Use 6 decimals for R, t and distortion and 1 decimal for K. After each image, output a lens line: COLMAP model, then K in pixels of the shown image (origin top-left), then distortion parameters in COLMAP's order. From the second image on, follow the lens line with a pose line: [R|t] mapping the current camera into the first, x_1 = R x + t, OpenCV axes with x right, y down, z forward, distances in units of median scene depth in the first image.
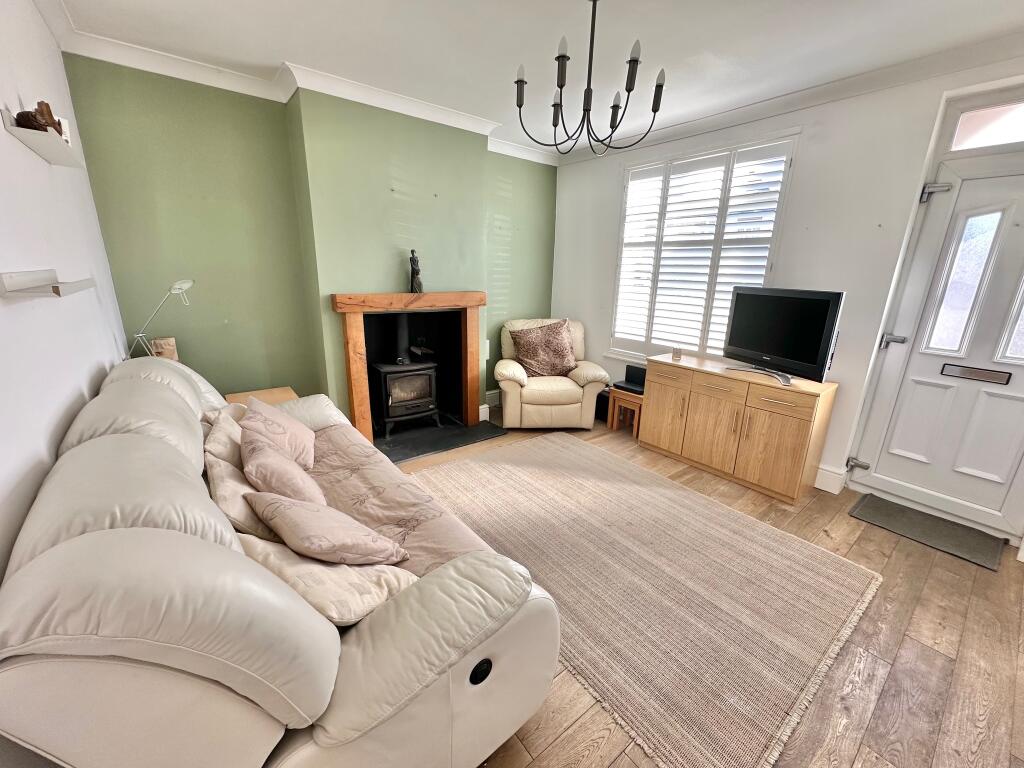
lens RADIAL K [[408.1, 0, 512.0], [0, 408.1, 384.0], [0, 0, 1]] dist [-0.001767, -0.000330]
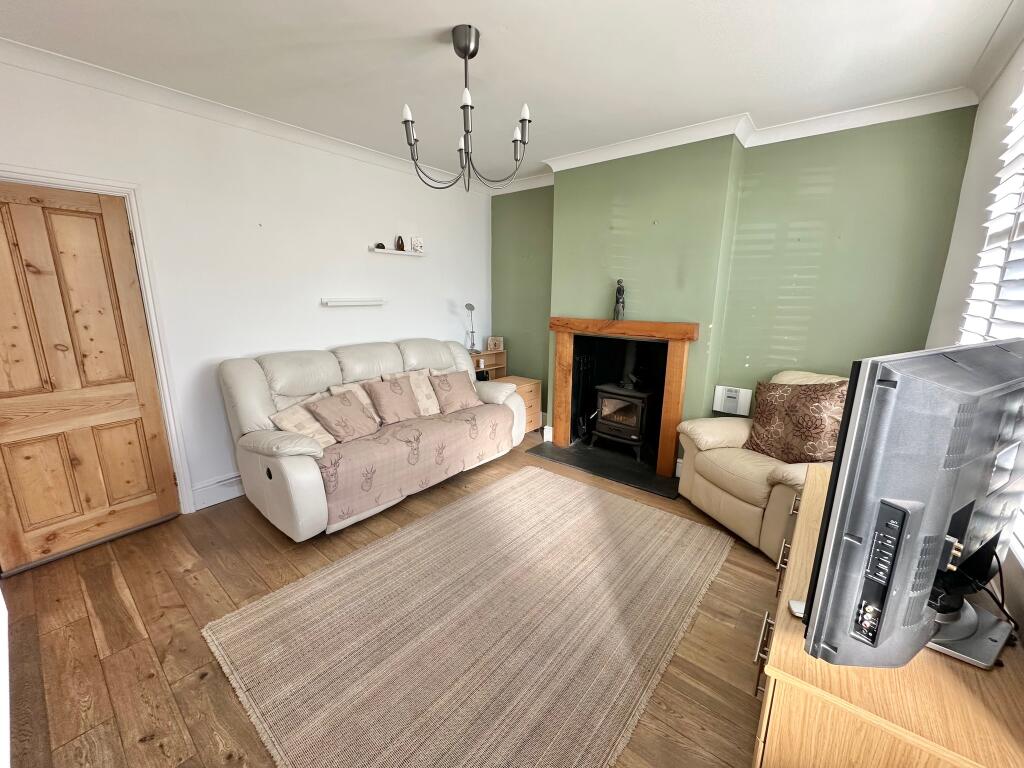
lens RADIAL K [[408.1, 0, 512.0], [0, 408.1, 384.0], [0, 0, 1]] dist [-0.001767, -0.000330]
pose [[0.215370, 0.190076, -0.957855, 0.763270], [-0.265711, 0.955272, 0.129820, -0.135348], [0.939688, 0.226554, 0.256242, 0.532317]]
